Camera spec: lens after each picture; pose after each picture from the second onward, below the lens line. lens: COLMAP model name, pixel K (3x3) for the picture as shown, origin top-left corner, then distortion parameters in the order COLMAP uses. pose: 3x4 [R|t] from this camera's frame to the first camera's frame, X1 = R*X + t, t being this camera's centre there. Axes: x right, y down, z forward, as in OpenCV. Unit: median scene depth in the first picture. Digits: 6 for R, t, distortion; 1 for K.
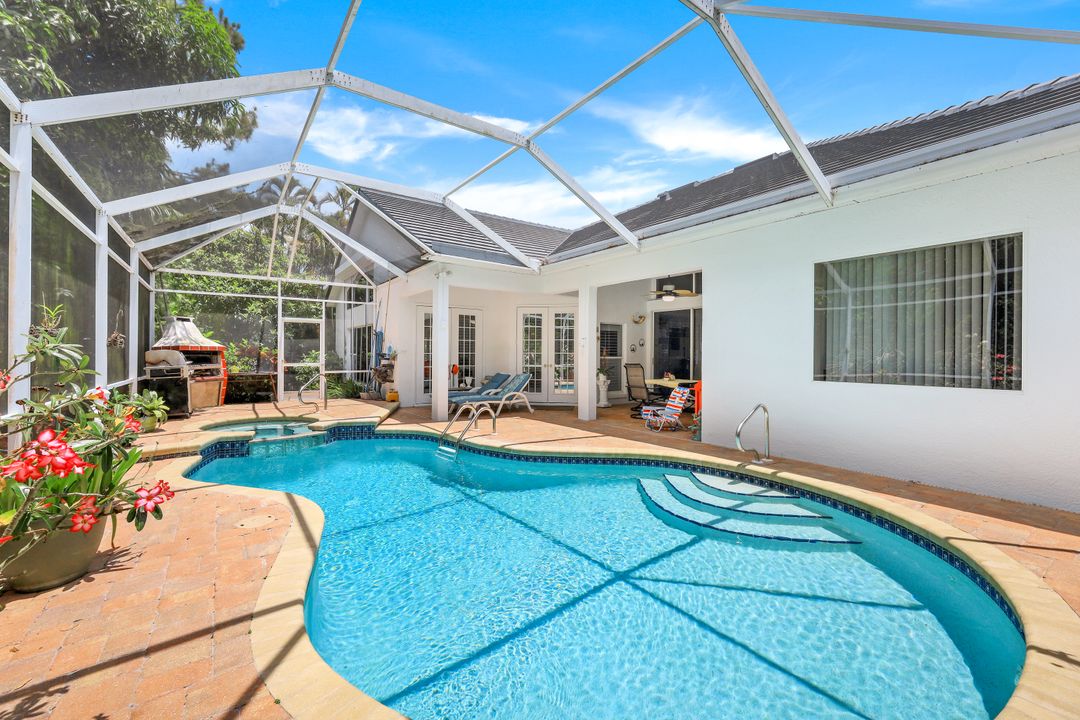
lens RADIAL K [[444.0, 0, 540.1], [0, 444.0, 361.7], [0, 0, 1]] dist [0.004902, 0.000171]
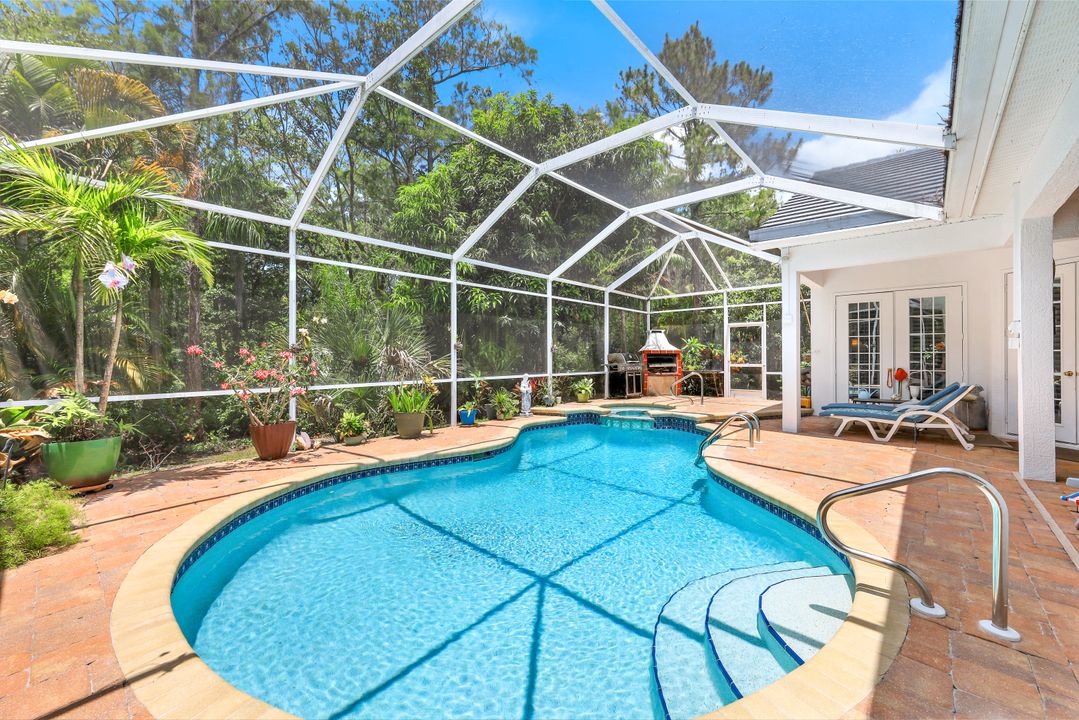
lens RADIAL K [[443.6, 0, 540.6], [0, 443.6, 354.6], [0, 0, 1]] dist [0.004902, 0.000171]
pose [[0.213017, -0.008963, -0.977007, 0.478374], [-0.014214, 0.999824, -0.012271, 0.001165], [0.976945, 0.016501, 0.212852, 0.330371]]
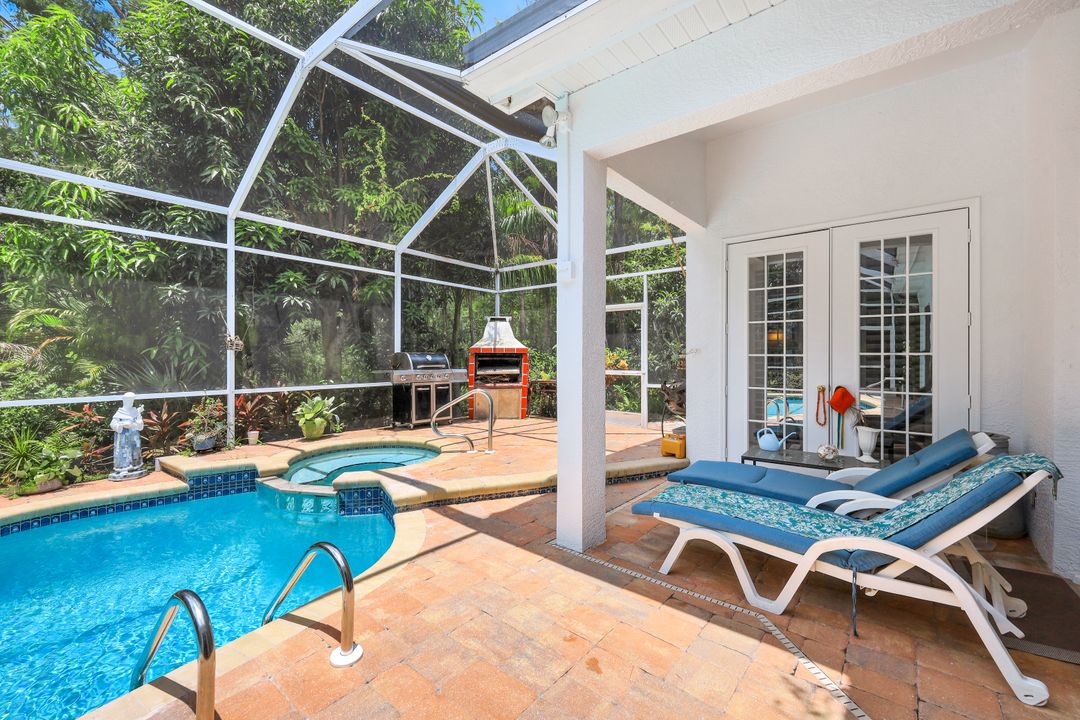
lens RADIAL K [[444.0, 0, 545.8], [0, 444.0, 355.6], [0, 0, 1]] dist [0.004902, 0.000171]
pose [[0.261925, -0.007589, -0.965058, 0.107694], [-0.017181, 0.999774, -0.012524, -0.010239], [0.964935, 0.019861, 0.261736, 0.827774]]
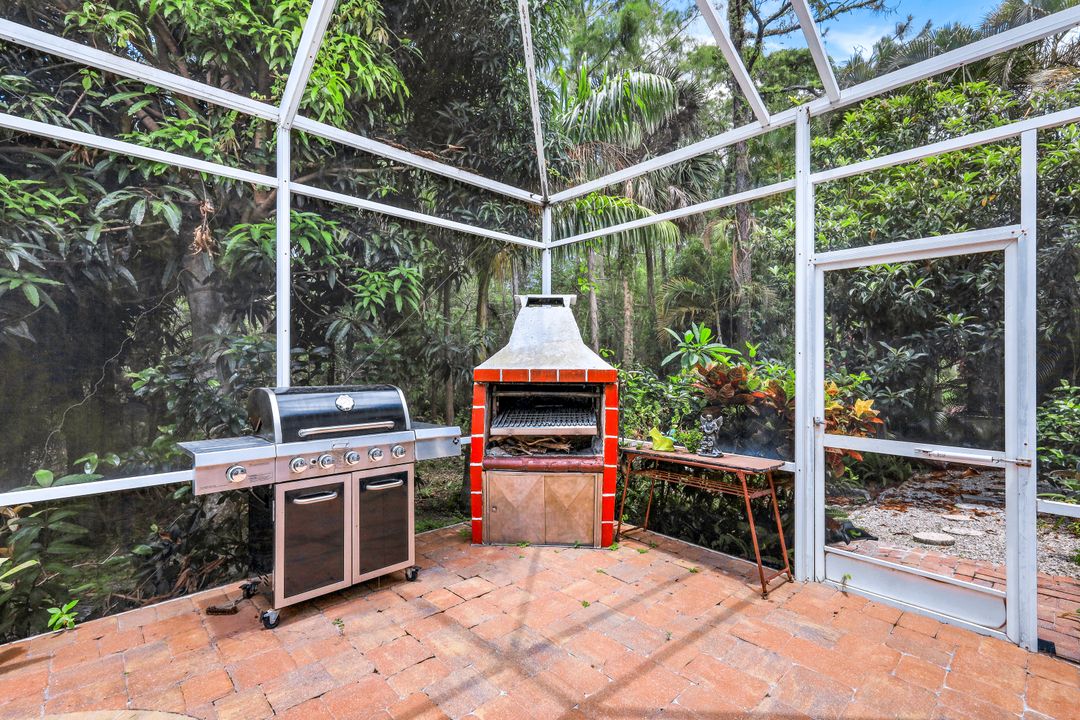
lens RADIAL K [[486.3, 0, 538.6], [0, 486.3, 366.3], [0, 0, 1]] dist [0.002333, 0.000134]
pose [[0.110317, -0.001200, -0.993896, -0.361213], [-0.018103, 0.999831, -0.003216, -0.034762], [0.993732, 0.018347, 0.110276, 0.916242]]
